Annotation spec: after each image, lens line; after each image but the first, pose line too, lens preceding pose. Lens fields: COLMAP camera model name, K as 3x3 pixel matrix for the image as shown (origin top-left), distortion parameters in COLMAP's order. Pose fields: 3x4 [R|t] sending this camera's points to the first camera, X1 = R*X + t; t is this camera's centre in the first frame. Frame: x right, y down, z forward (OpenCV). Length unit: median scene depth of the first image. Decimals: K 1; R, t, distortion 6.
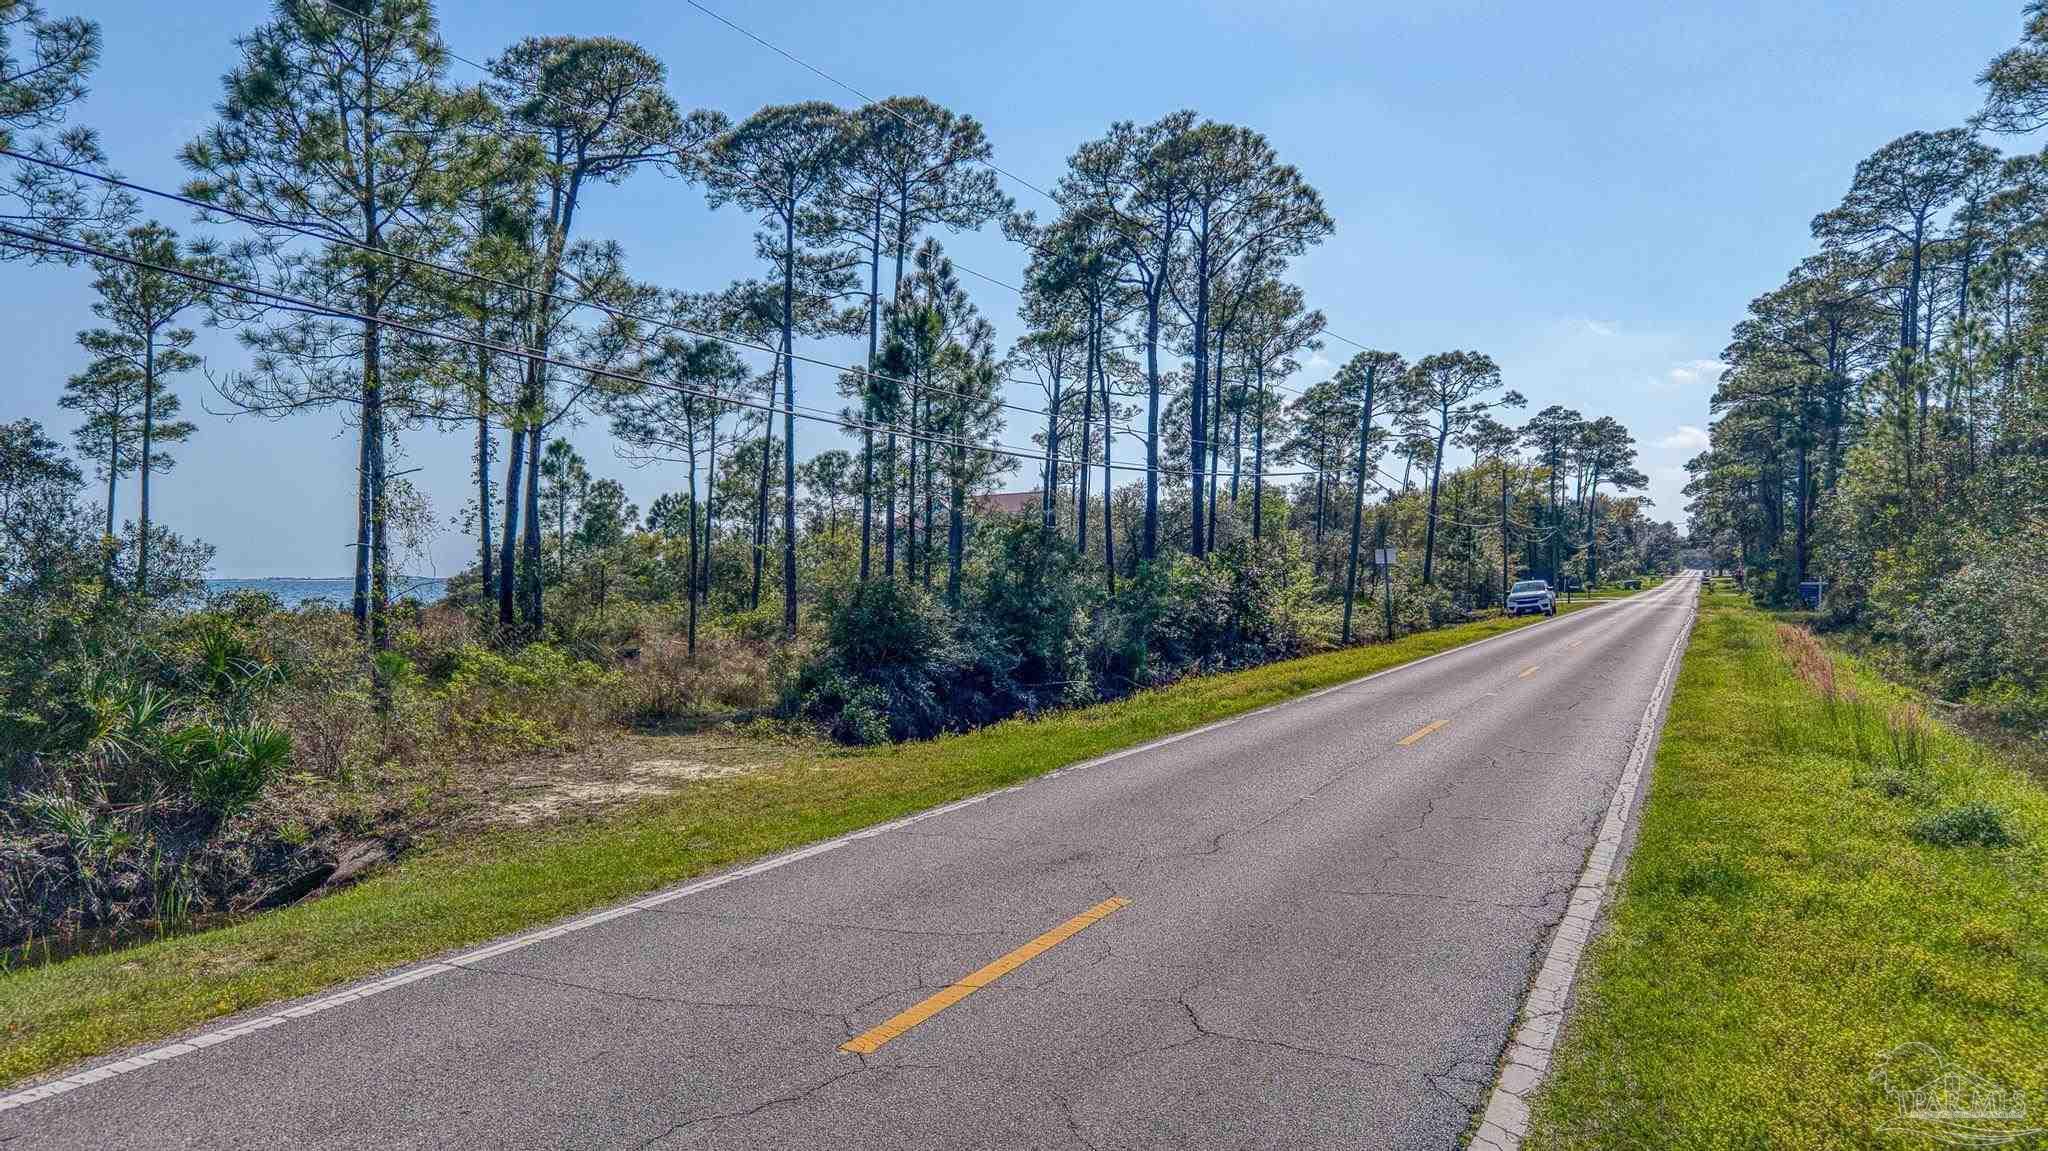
lens RADIAL K [[1378.5, 0, 1026.8], [0, 1378.5, 581.9], [0, 0, 1]] dist [0.031092, -0.029659]
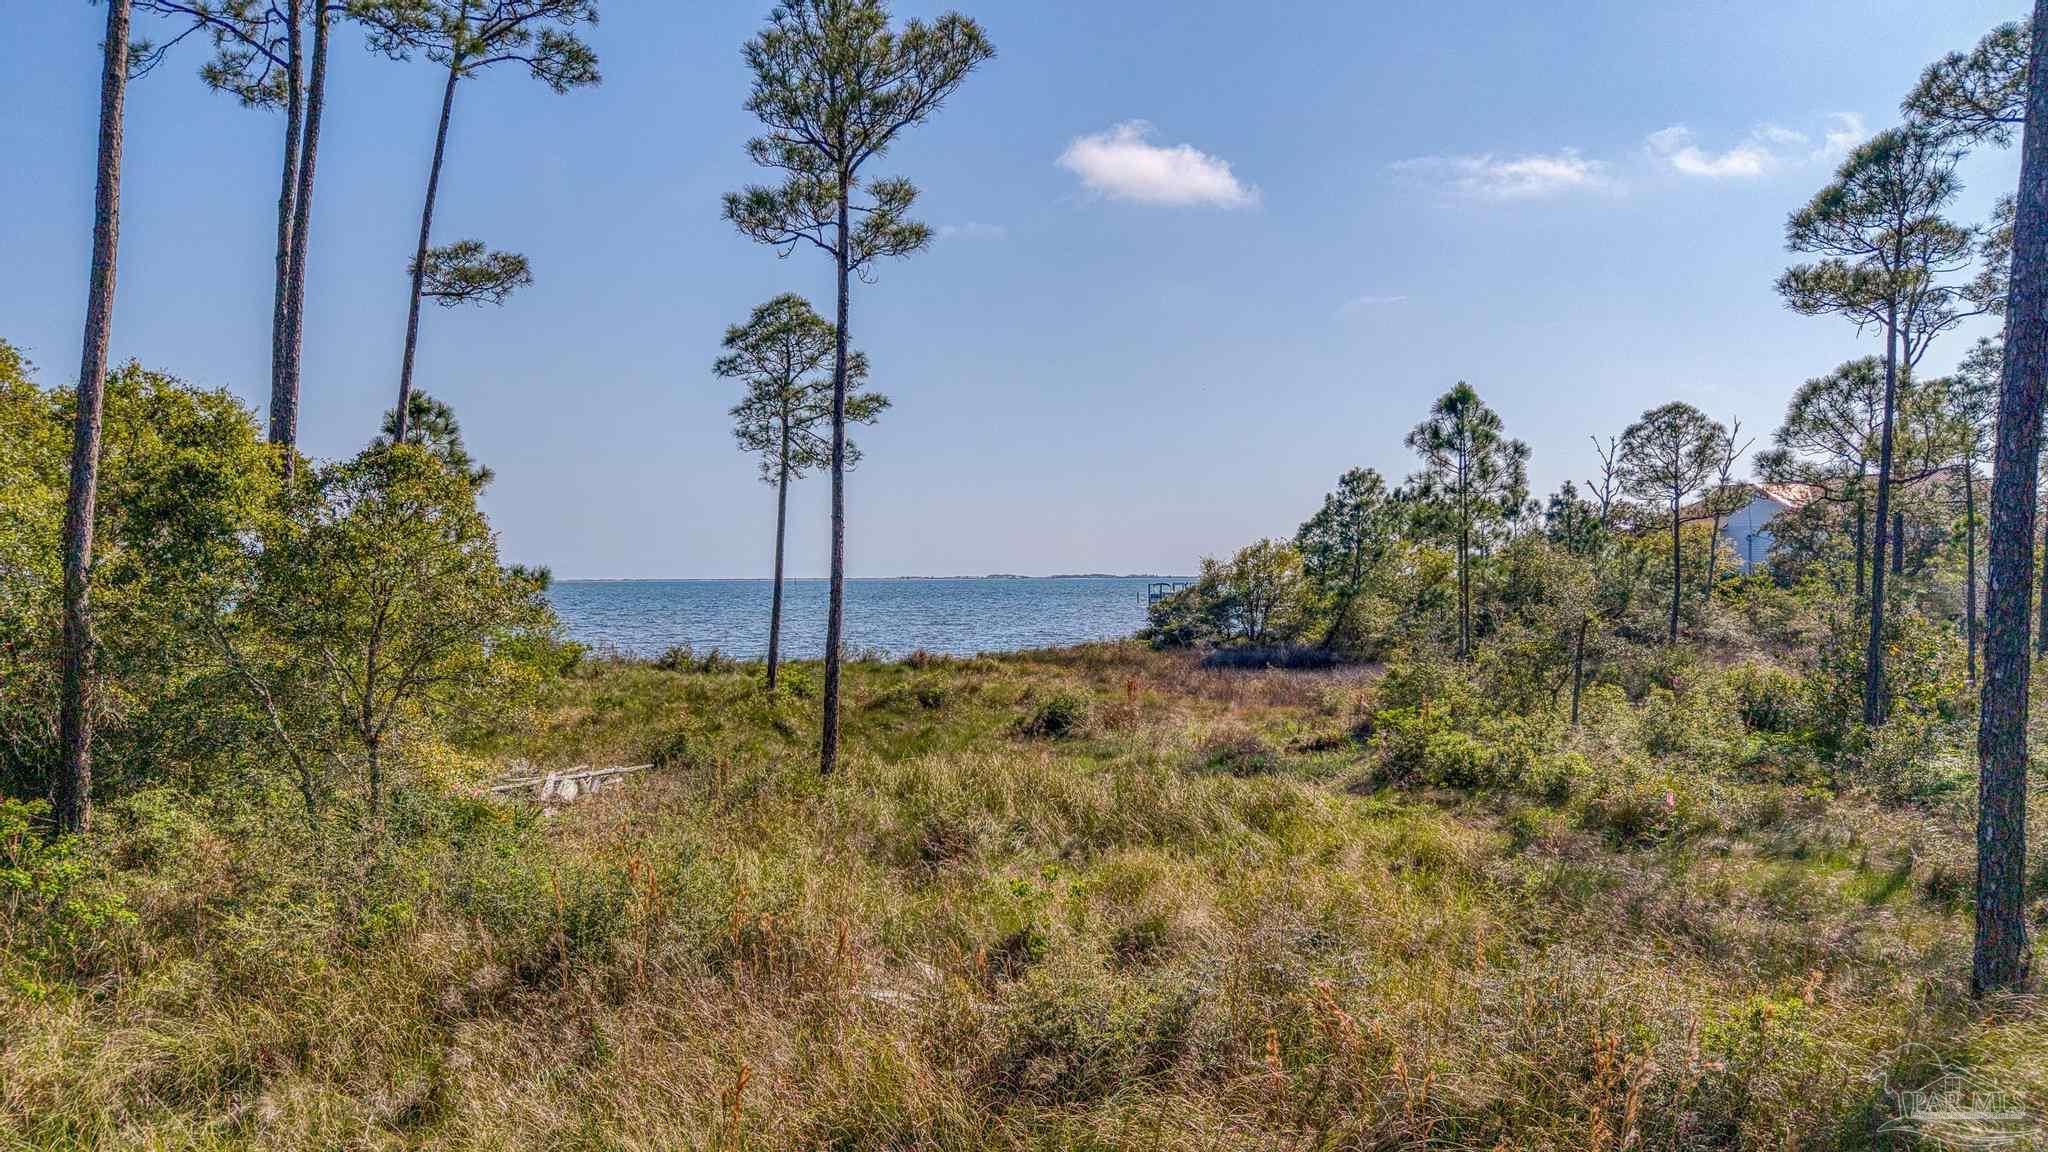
lens RADIAL K [[1378.5, 0, 1013.2], [0, 1378.5, 572.8], [0, 0, 1]] dist [0.031092, -0.029659]
pose [[0.913537, -0.002836, -0.406745, -0.371380], [0.003691, 0.999992, 0.001320, -0.039184], [0.406738, -0.002707, 0.913541, 0.567252]]
